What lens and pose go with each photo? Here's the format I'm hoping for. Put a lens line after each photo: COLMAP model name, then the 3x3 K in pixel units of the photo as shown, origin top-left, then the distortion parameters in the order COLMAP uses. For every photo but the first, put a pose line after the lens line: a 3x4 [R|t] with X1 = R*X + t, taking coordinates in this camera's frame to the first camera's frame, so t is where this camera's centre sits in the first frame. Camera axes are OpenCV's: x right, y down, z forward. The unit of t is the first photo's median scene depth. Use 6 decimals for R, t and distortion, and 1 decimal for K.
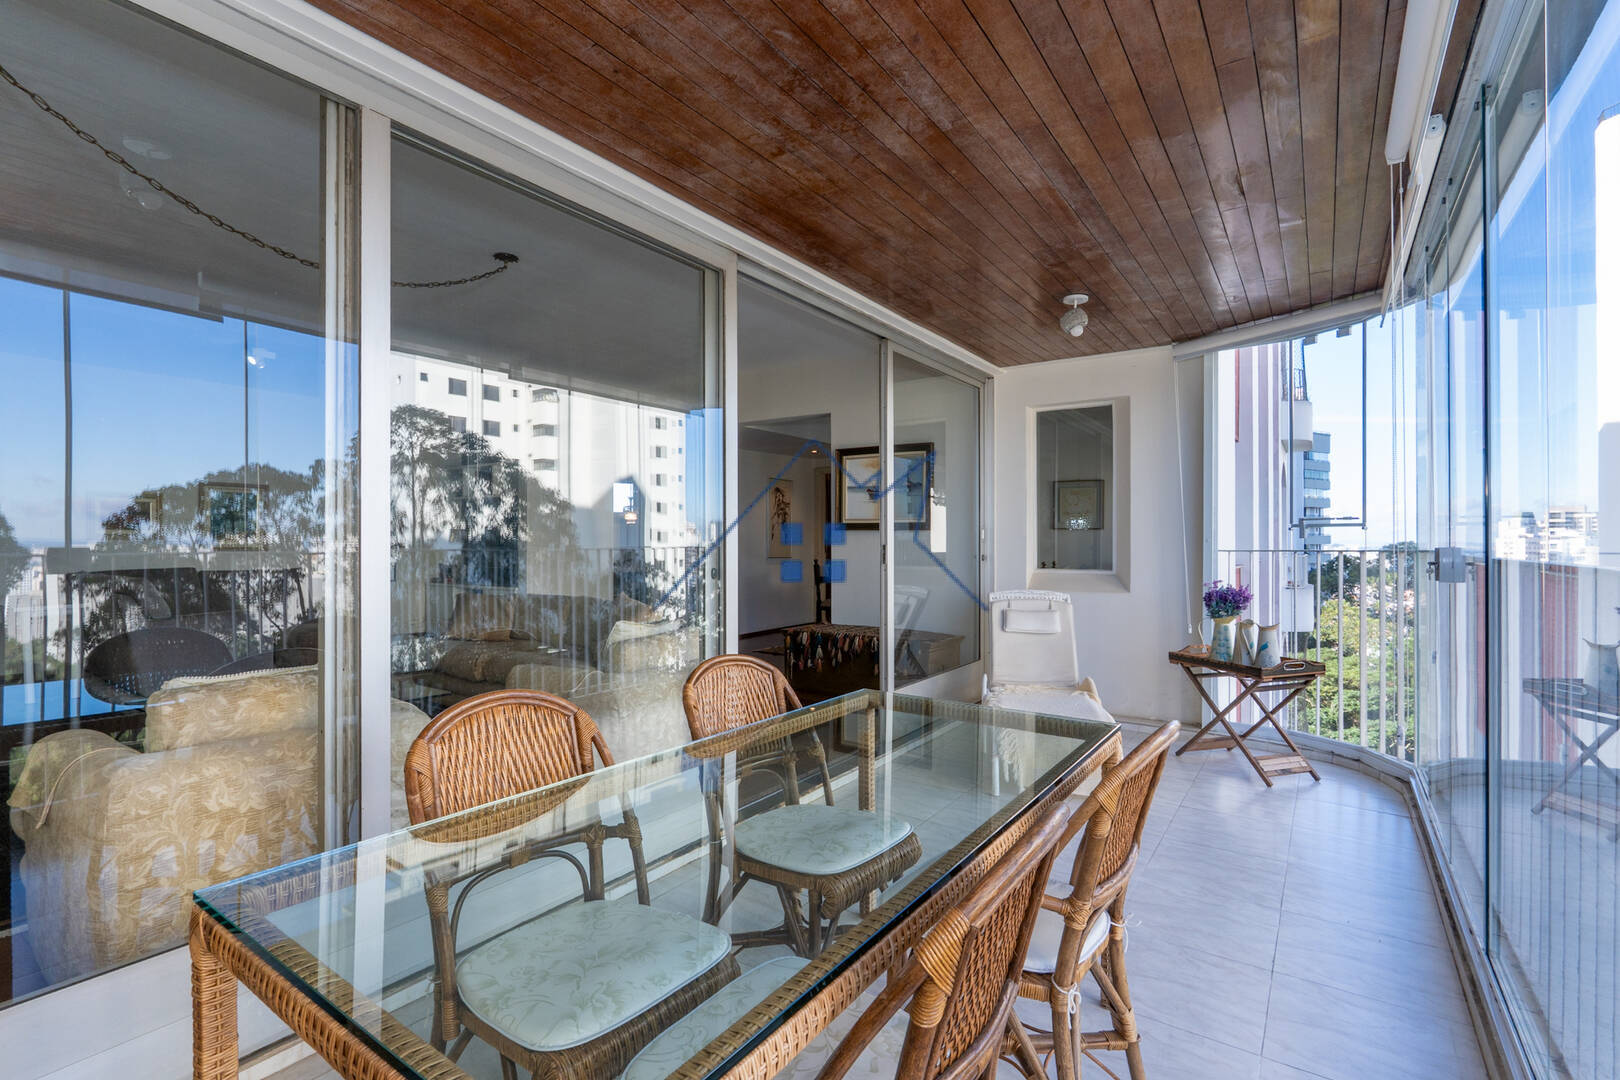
lens RADIAL K [[750.6, 0, 807.9], [0, 750.6, 536.5], [0, 0, 1]] dist [0.002027, 0.000661]
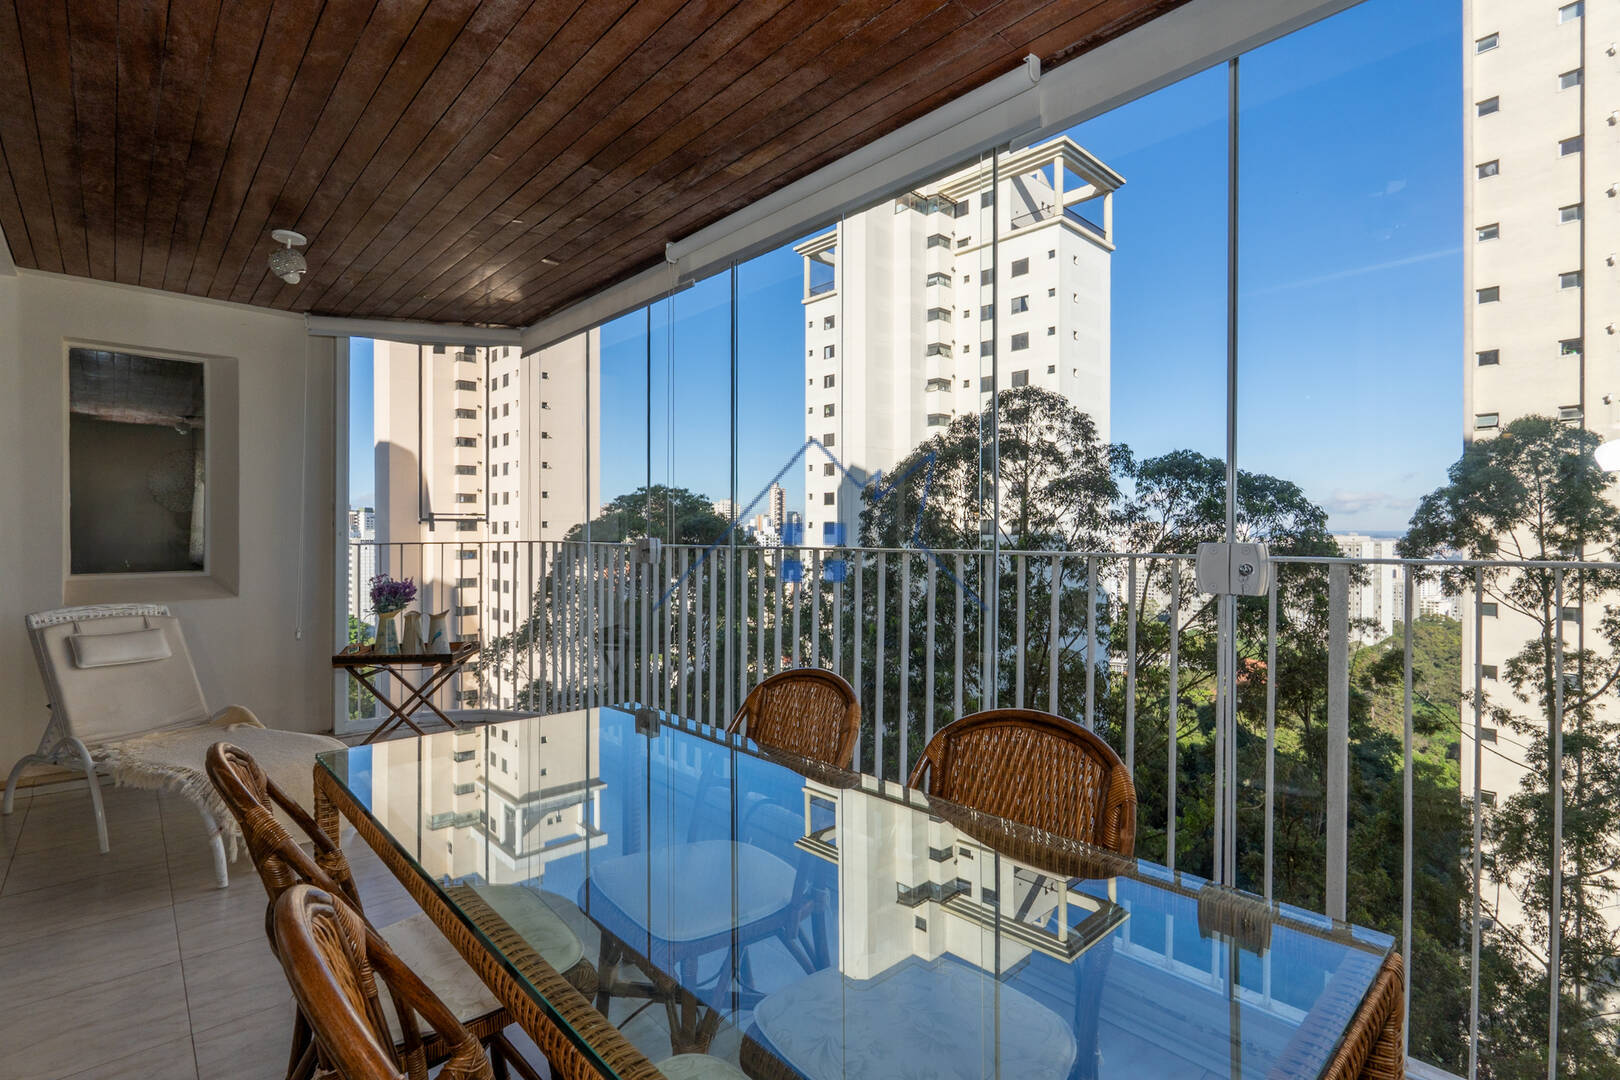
lens RADIAL K [[750.6, 0, 807.9], [0, 750.6, 536.5], [0, 0, 1]] dist [0.002027, 0.000661]
pose [[0.217946, -0.002896, 0.975956, -0.283408], [-0.003043, 0.999989, 0.003647, 0.003851], [-0.975956, -0.003765, 0.217935, 0.242626]]
